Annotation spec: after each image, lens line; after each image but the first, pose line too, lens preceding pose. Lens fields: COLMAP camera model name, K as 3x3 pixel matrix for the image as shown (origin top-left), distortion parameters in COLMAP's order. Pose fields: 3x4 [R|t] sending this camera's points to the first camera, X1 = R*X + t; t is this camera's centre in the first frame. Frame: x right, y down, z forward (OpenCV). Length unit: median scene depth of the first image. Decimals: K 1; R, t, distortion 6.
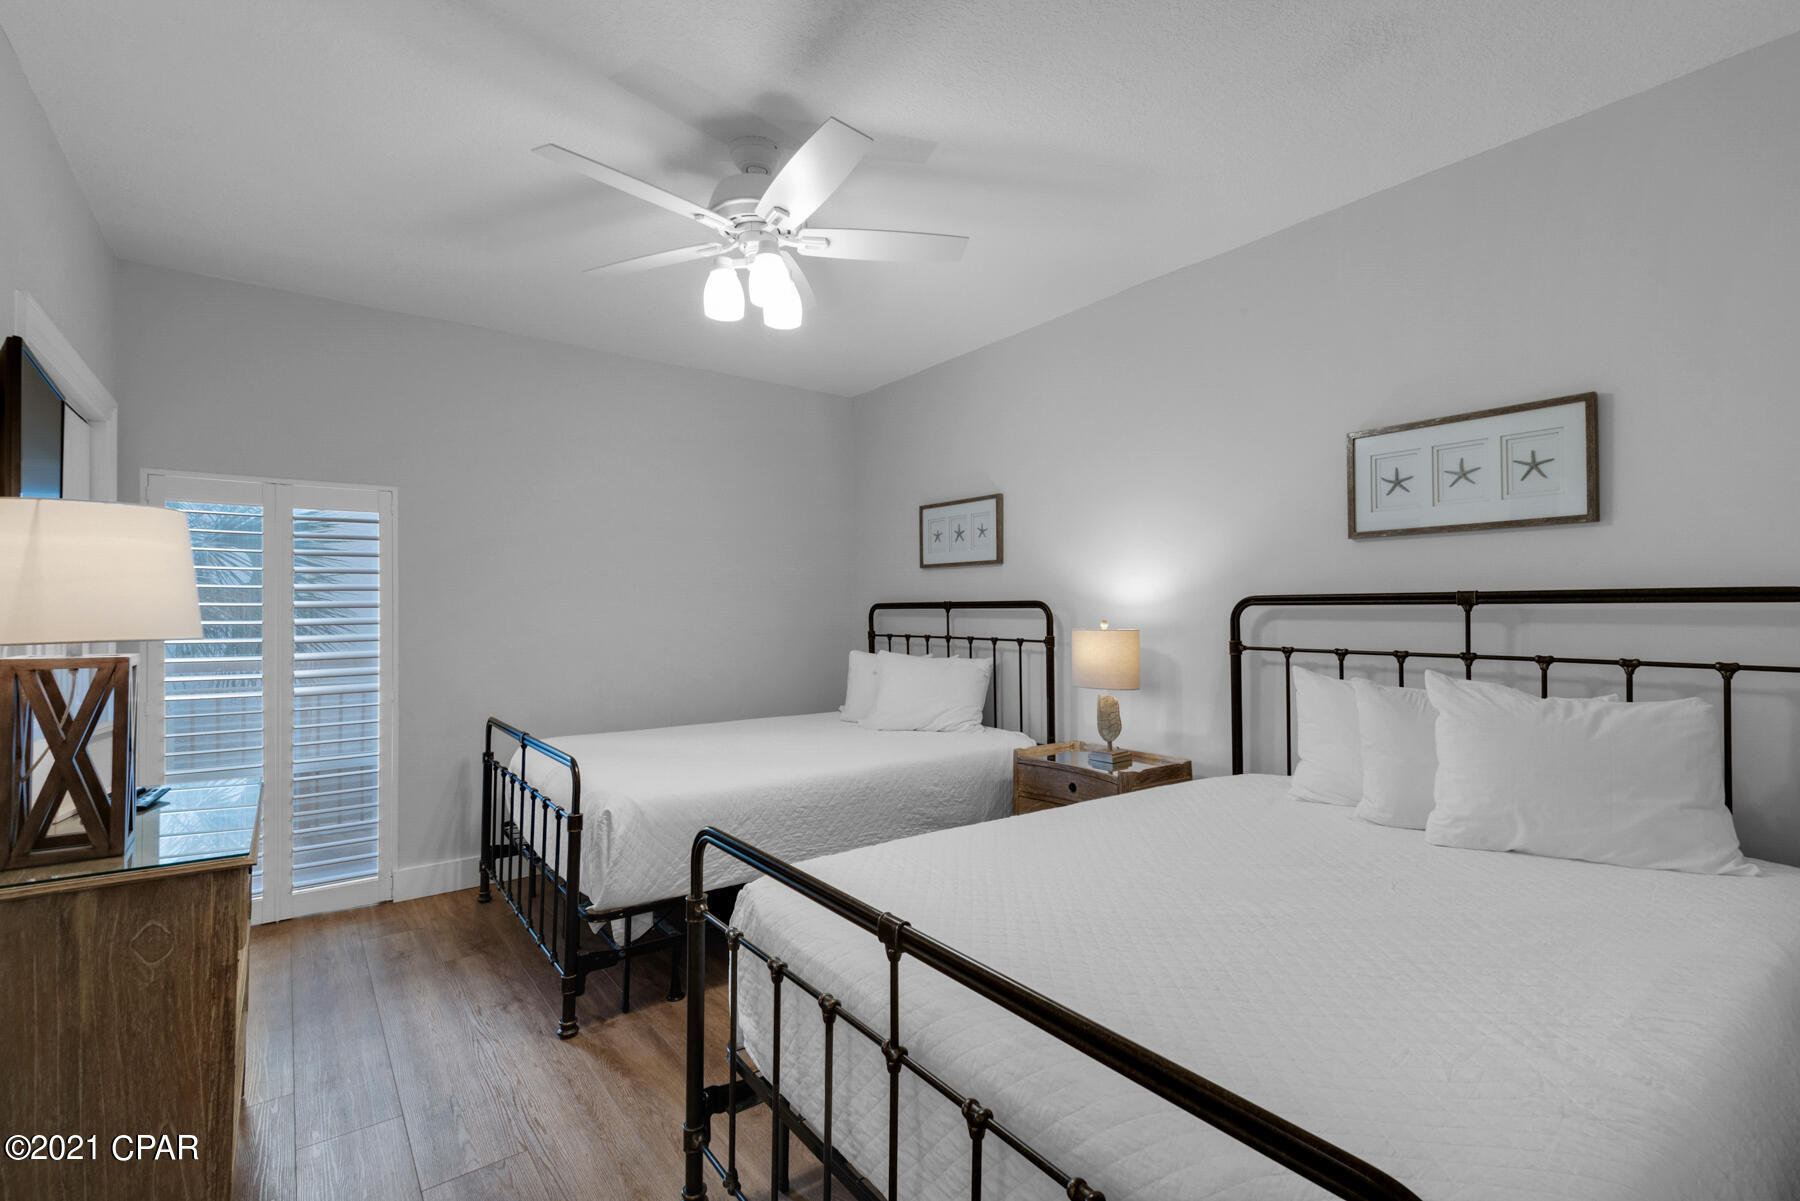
lens RADIAL K [[823.6, 0, 891.9], [0, 823.6, 596.6], [0, 0, 1]] dist [0.021497, -0.009310]
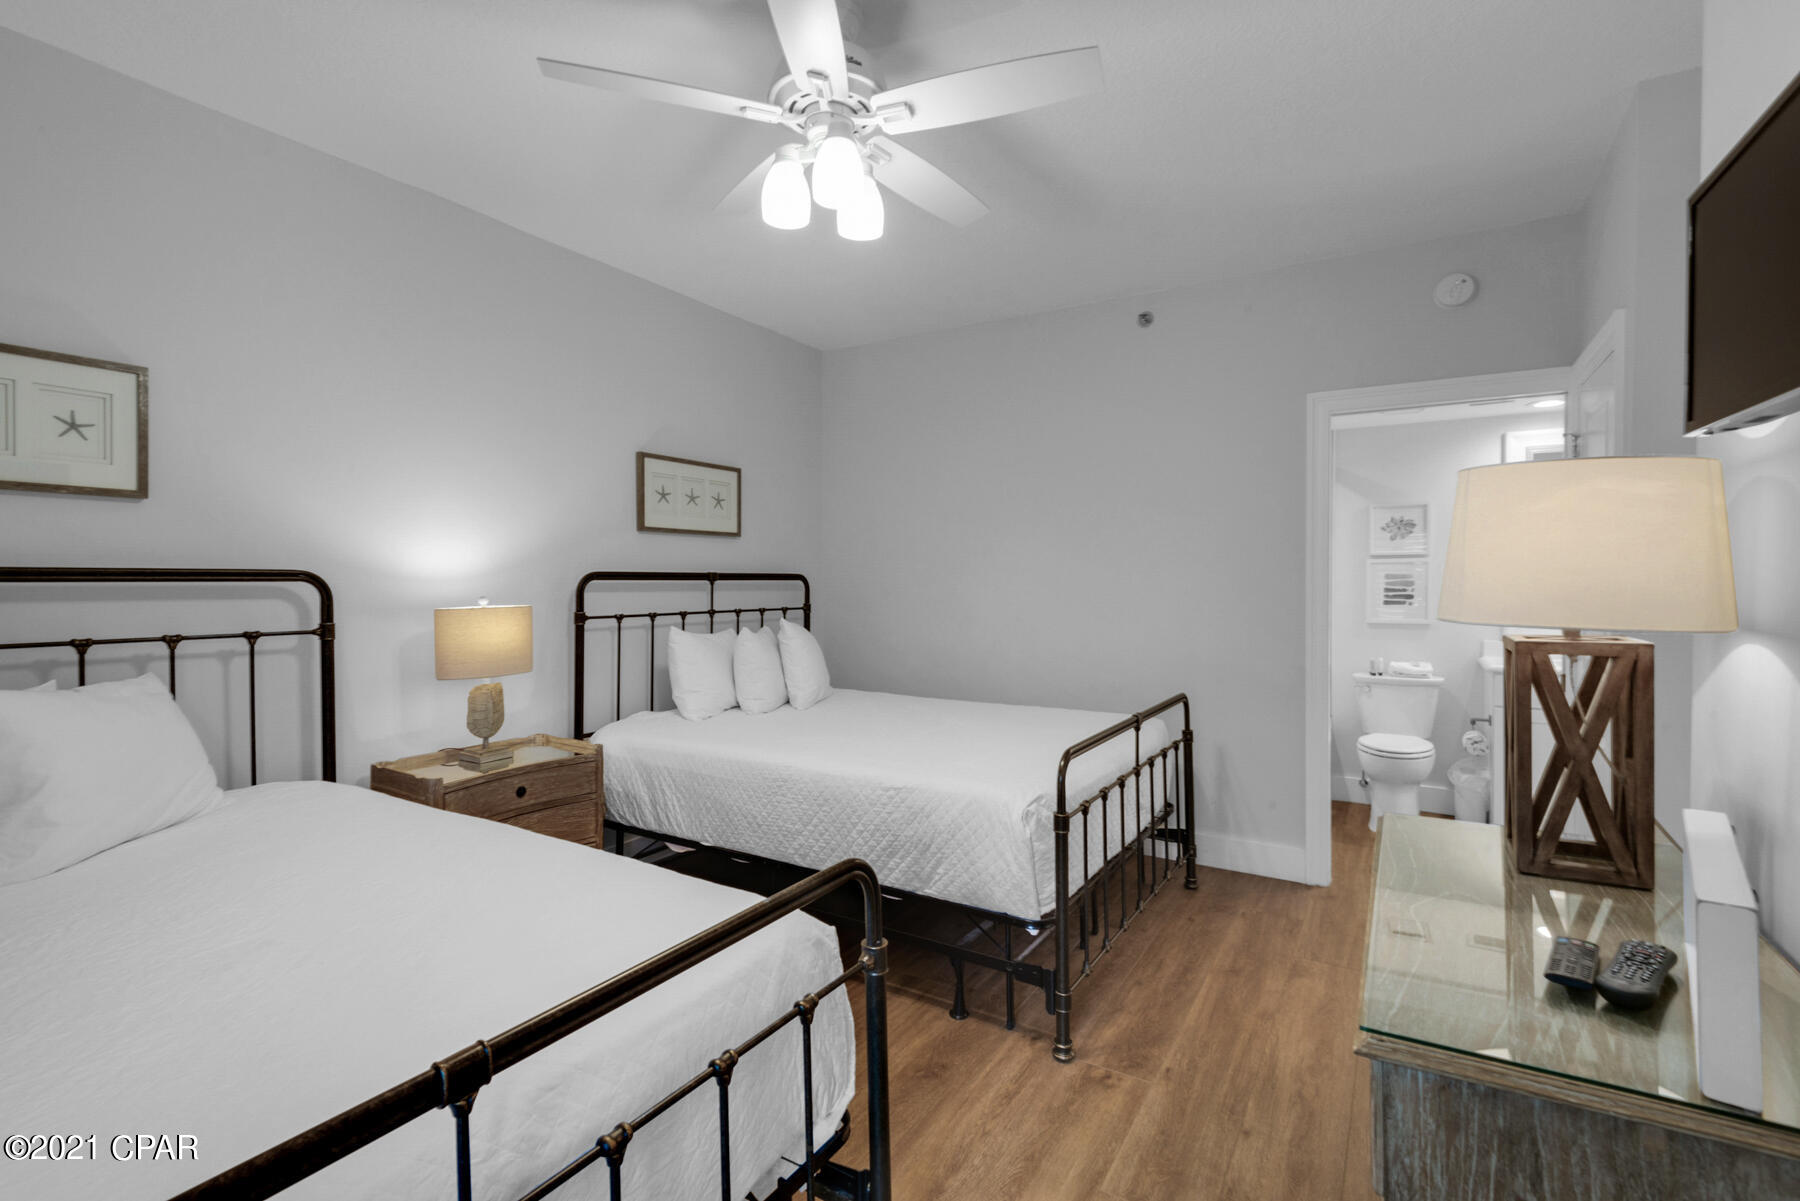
lens RADIAL K [[823.6, 0, 890.8], [0, 823.6, 593.6], [0, 0, 1]] dist [0.021497, -0.009310]
pose [[-0.382140, -0.006700, 0.924080, -0.774332], [-0.009628, 0.999948, 0.003268, 0.021983], [-0.924054, -0.007648, -0.382185, 1.058564]]
